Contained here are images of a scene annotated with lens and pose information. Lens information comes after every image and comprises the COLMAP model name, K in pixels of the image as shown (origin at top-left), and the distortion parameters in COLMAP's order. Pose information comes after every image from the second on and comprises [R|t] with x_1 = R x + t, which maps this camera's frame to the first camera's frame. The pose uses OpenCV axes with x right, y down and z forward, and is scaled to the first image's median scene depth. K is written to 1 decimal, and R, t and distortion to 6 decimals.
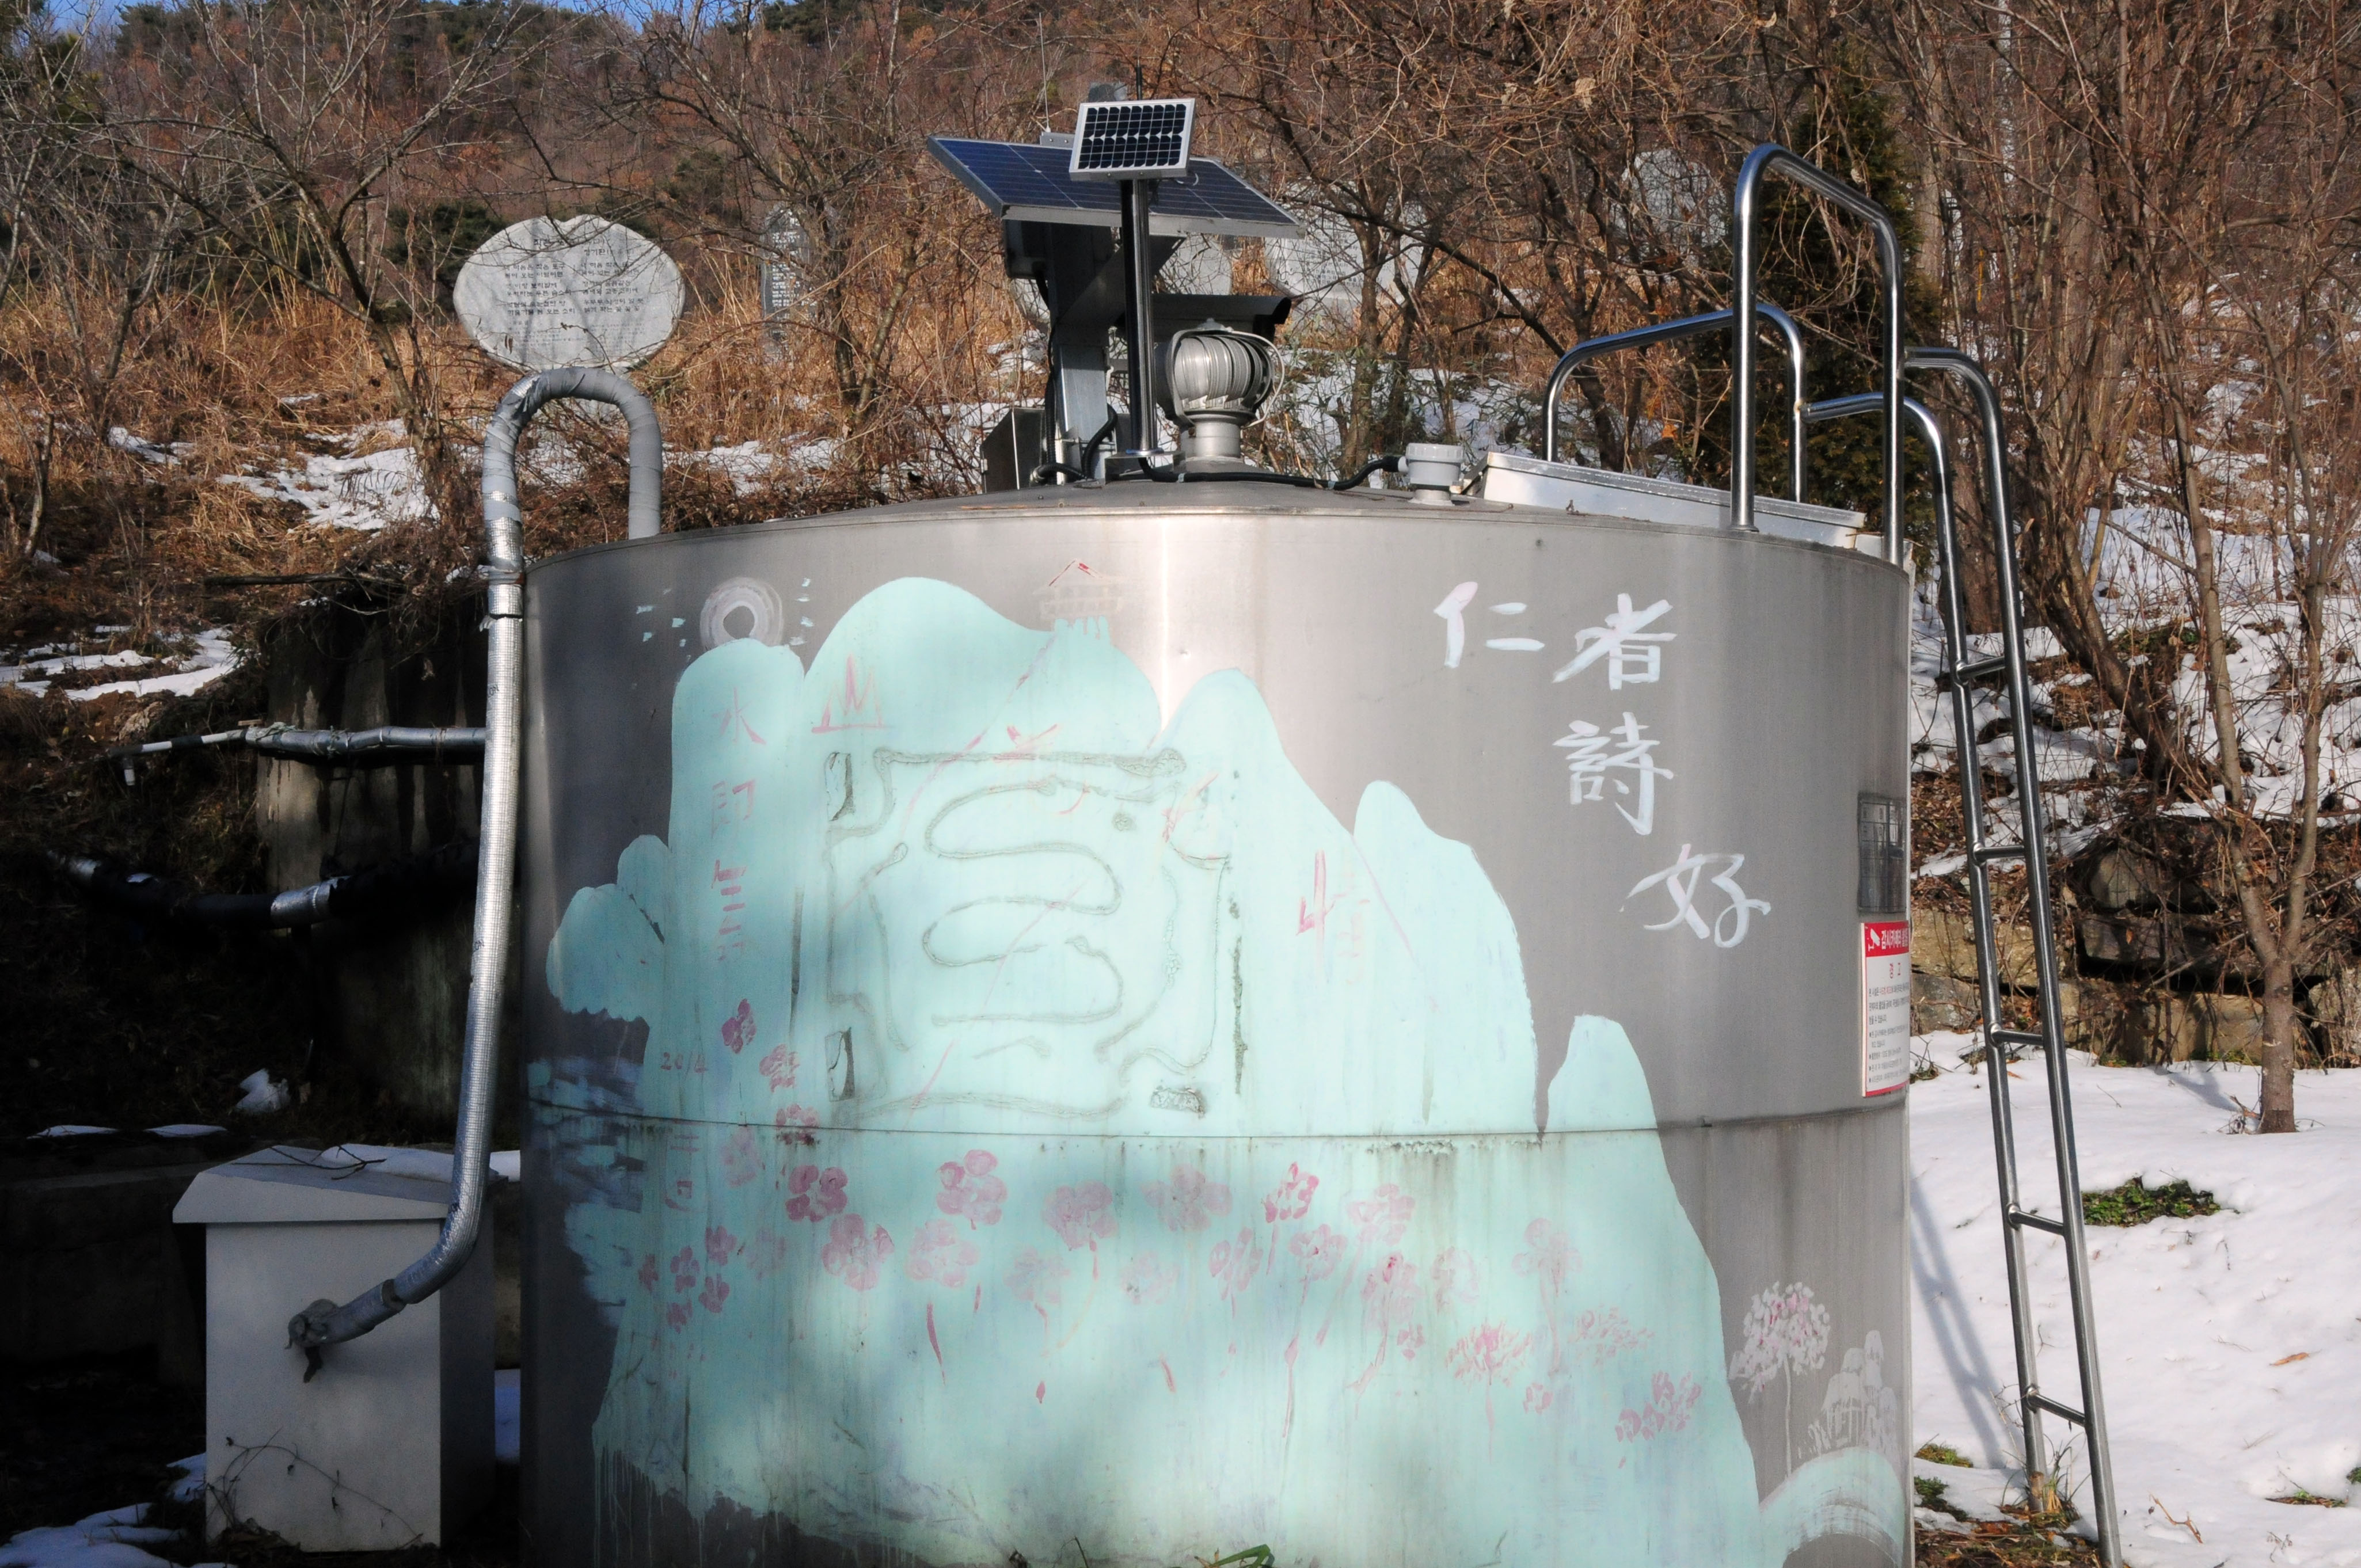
lens RADIAL K [[3031.1, 0, 1177.9], [0, 3031.1, 903.4], [0, 0, 1]] dist [0.031246, 0.039796]
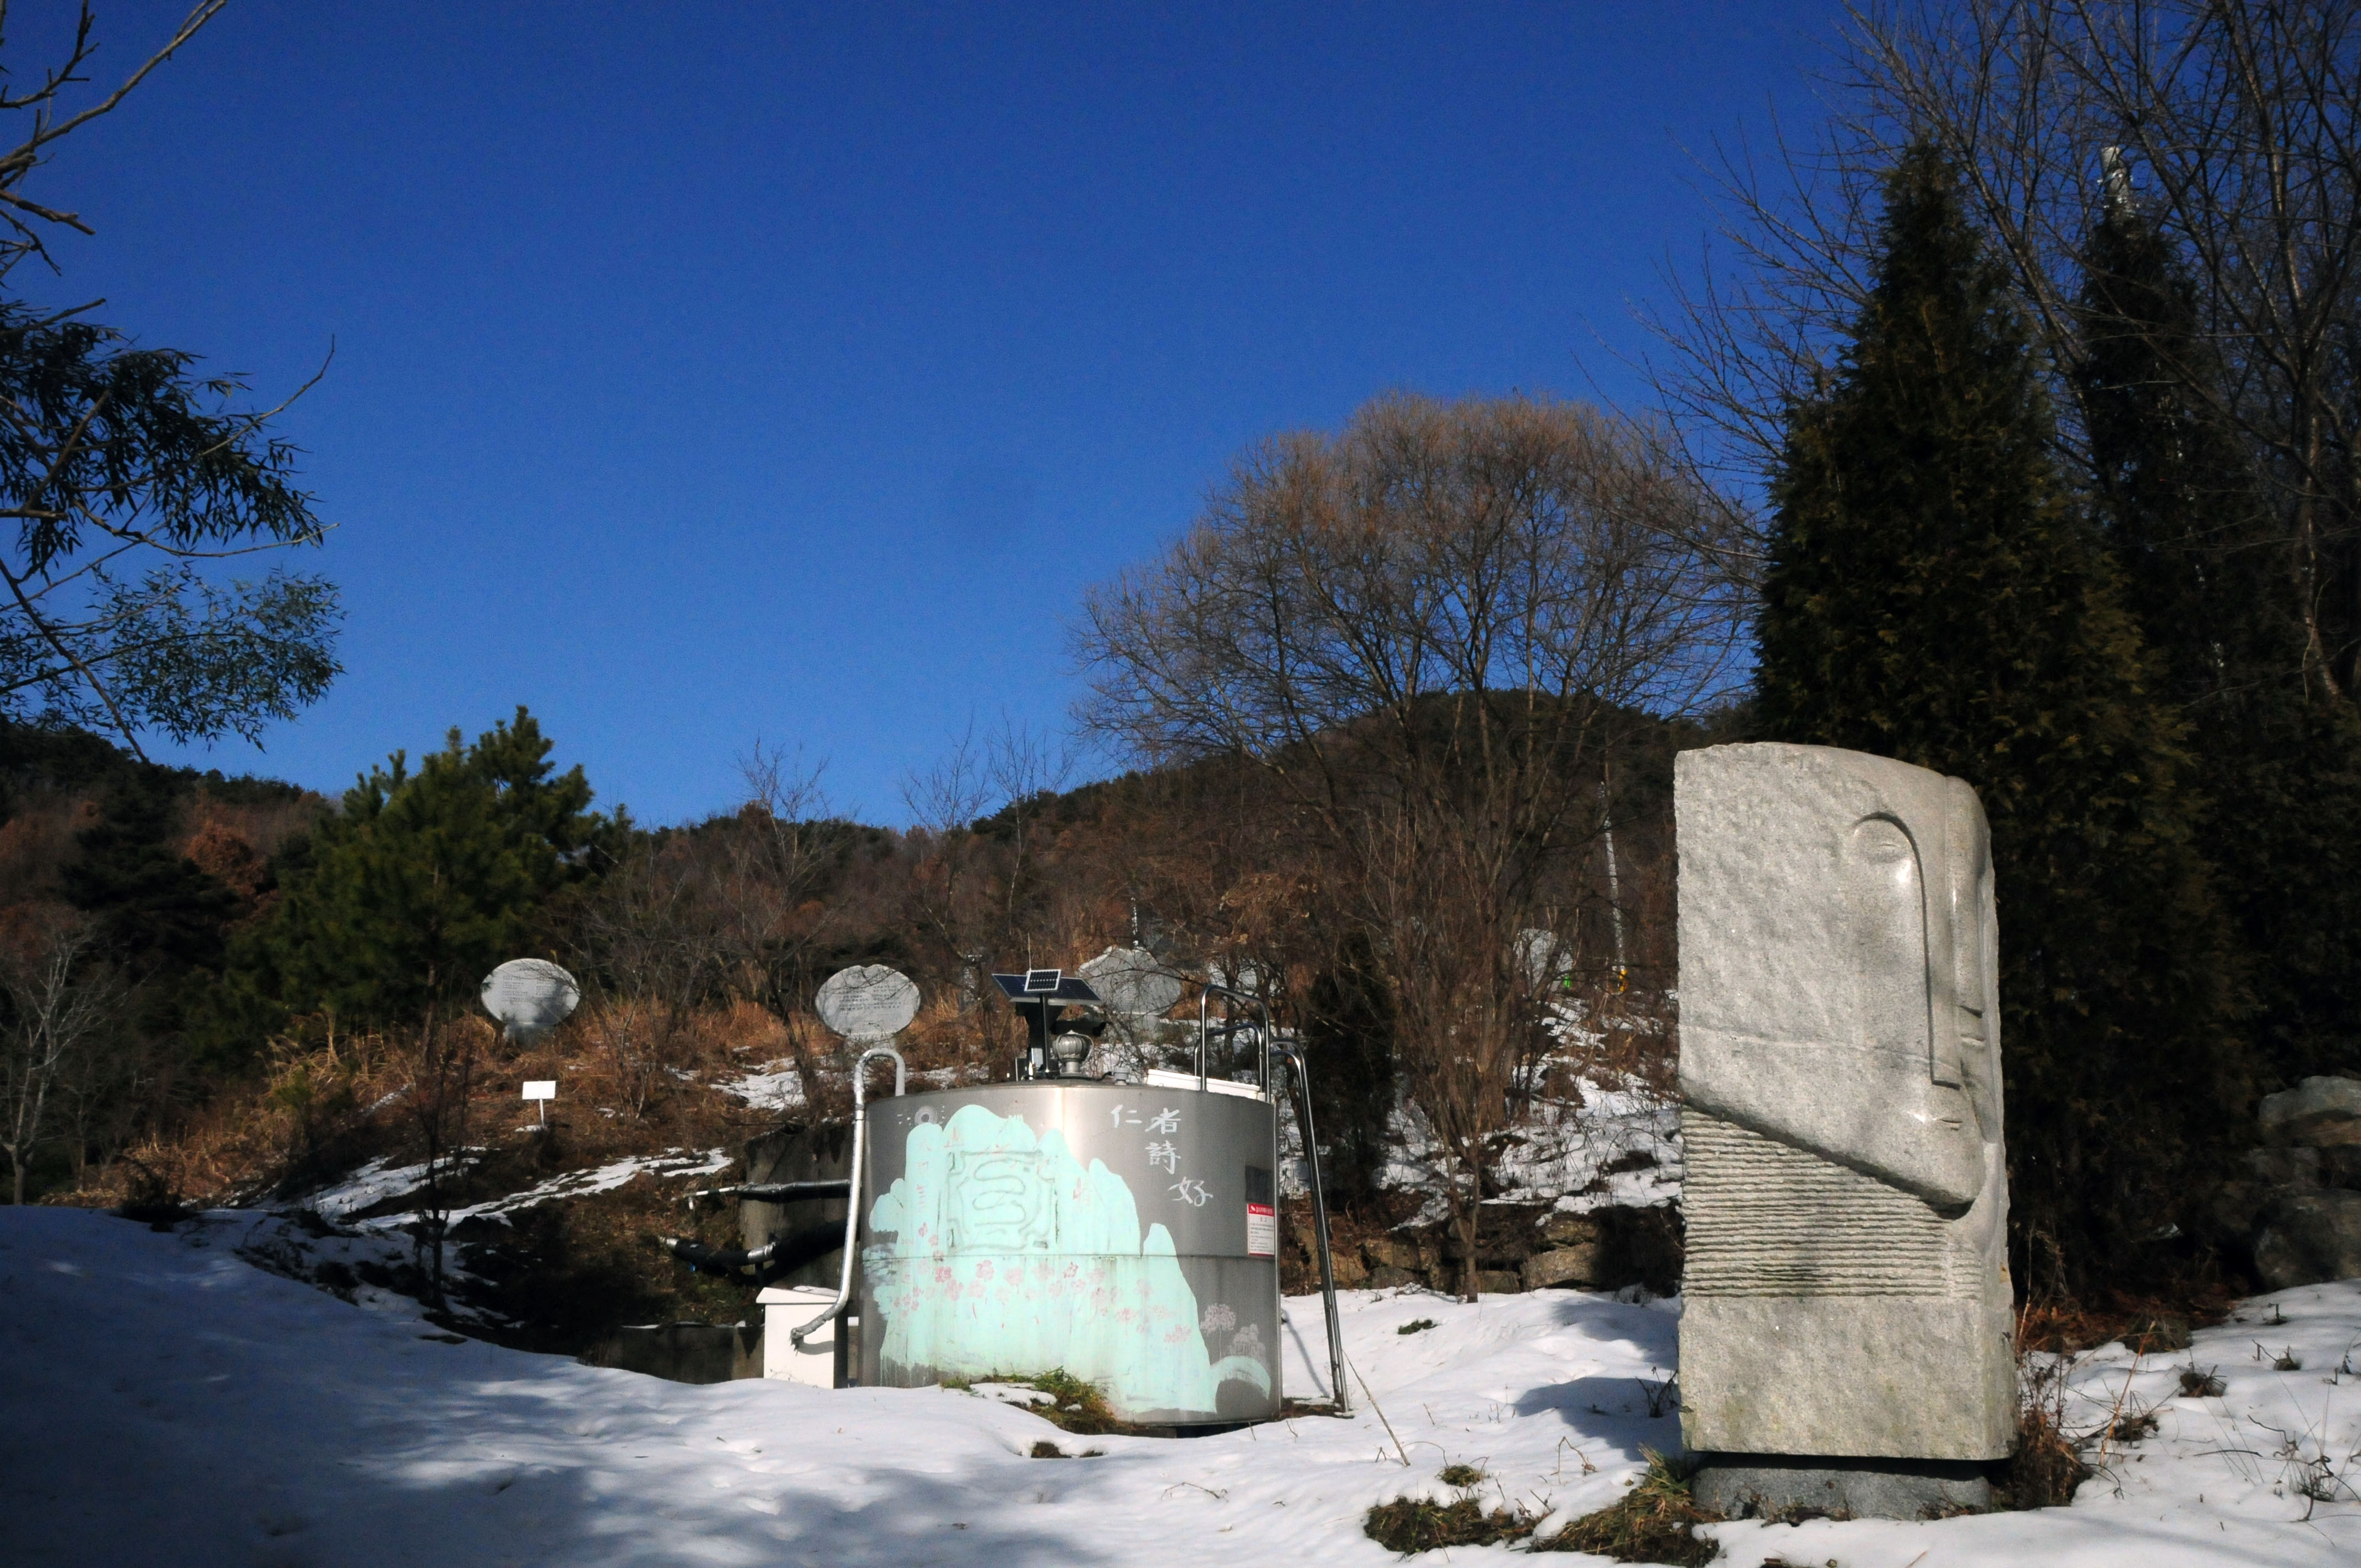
lens RADIAL K [[1842.1, 0, 1170.9], [0, 1842.1, 862.8], [0, 0, 1]] dist [-0.161119, 0.119384]
pose [[0.999589, -0.014067, -0.024996, 0.200649], [0.007168, 0.966335, -0.257189, 0.171629], [0.027773, 0.256904, 0.966038, -1.146067]]
